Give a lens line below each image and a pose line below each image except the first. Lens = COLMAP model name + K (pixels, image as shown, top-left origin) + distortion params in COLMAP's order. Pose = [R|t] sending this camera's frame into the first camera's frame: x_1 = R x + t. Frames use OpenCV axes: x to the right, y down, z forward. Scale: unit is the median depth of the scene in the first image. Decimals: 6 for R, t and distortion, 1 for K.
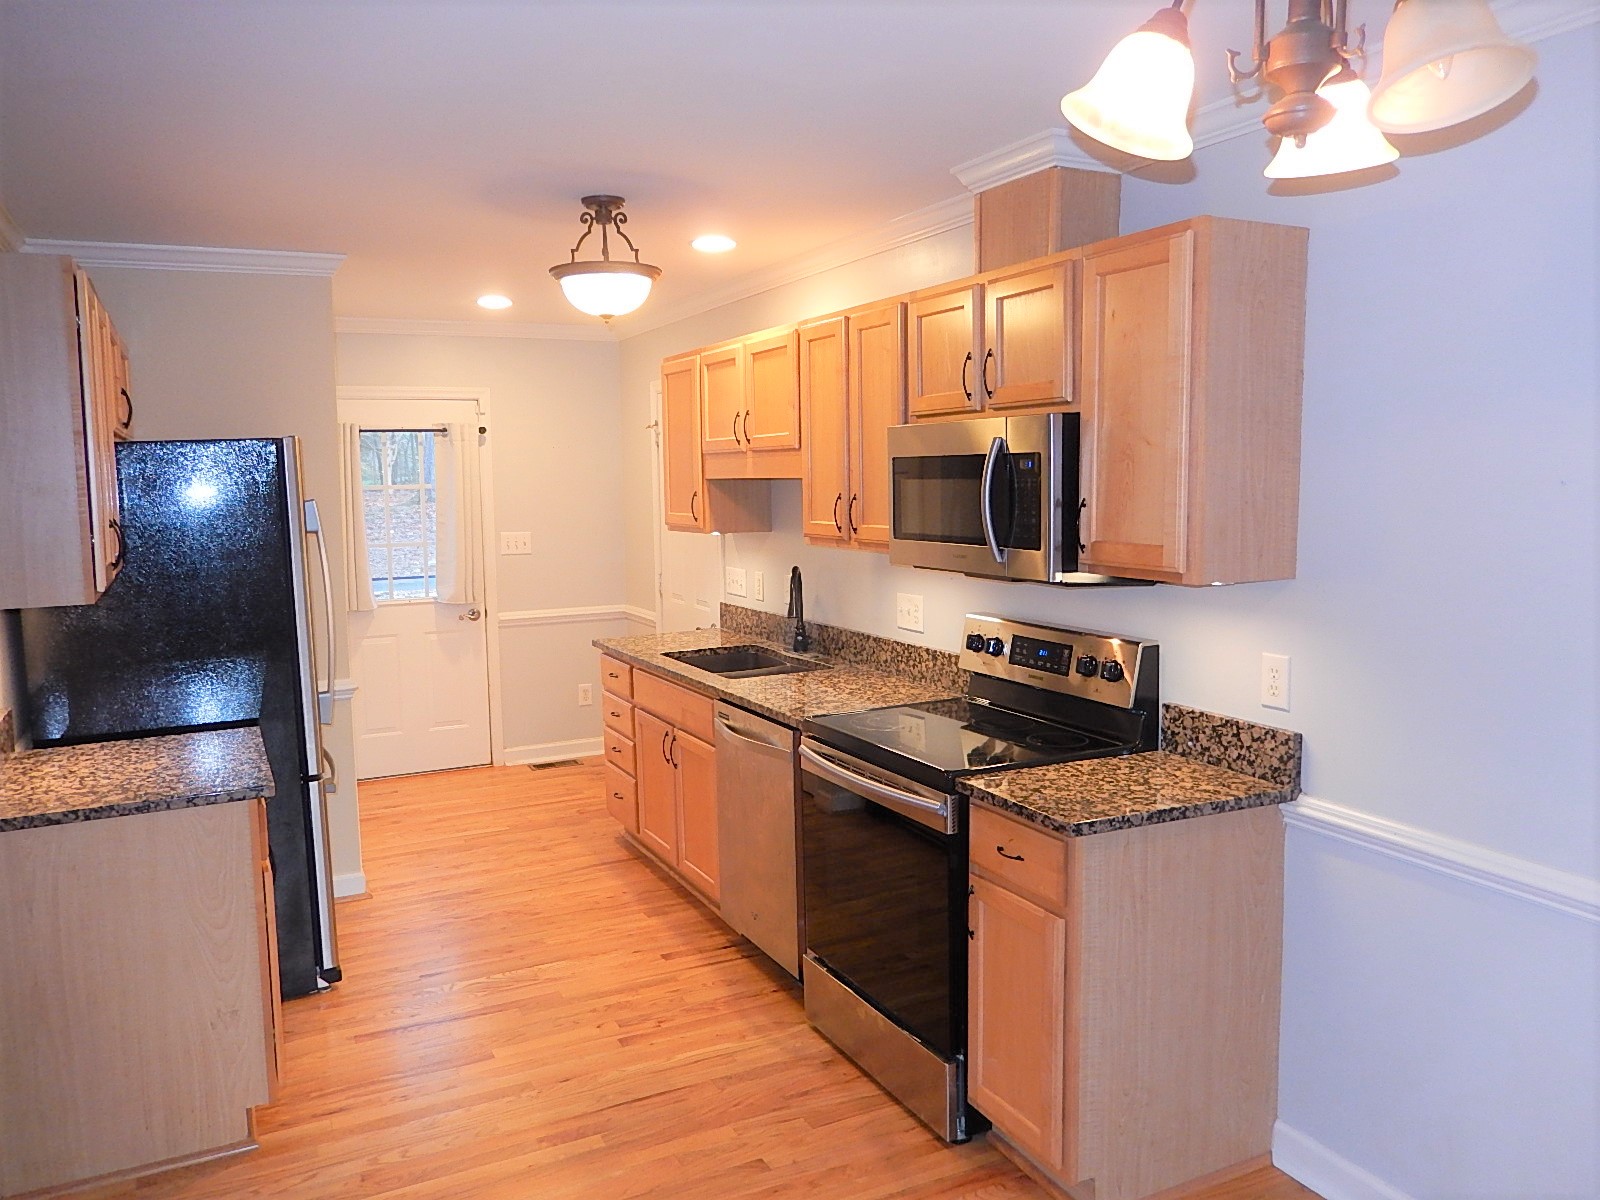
lens RADIAL K [[1228.7, 0, 800.0], [0, 1228.7, 600.0], [0, 0, 1]] dist [0.004047, -0.000734]
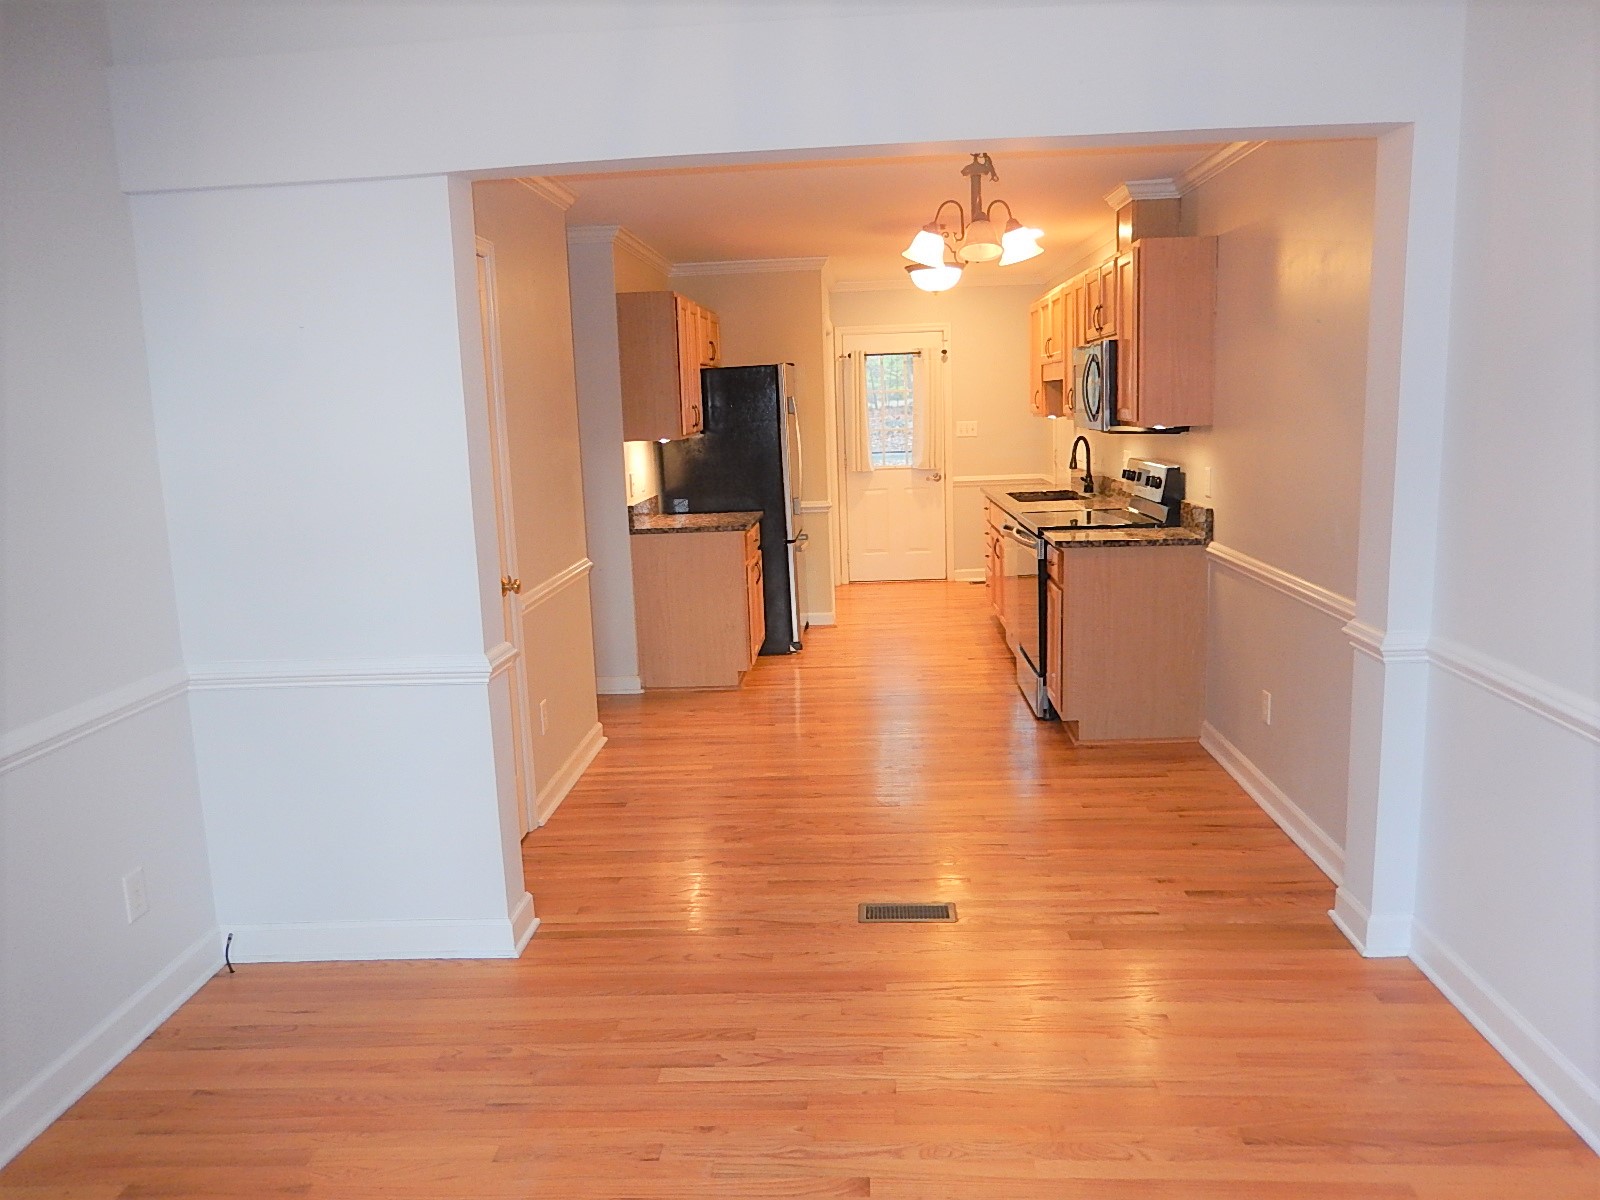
lens RADIAL K [[1169.8, 0, 800.0], [0, 1169.8, 600.0], [0, 0, 1]] dist [0.001212, -0.000002]
pose [[0.879738, 0.067339, -0.470666, 0.432076], [-0.029195, 0.995702, 0.087888, 0.065544], [0.474562, -0.063577, 0.877923, -0.540797]]
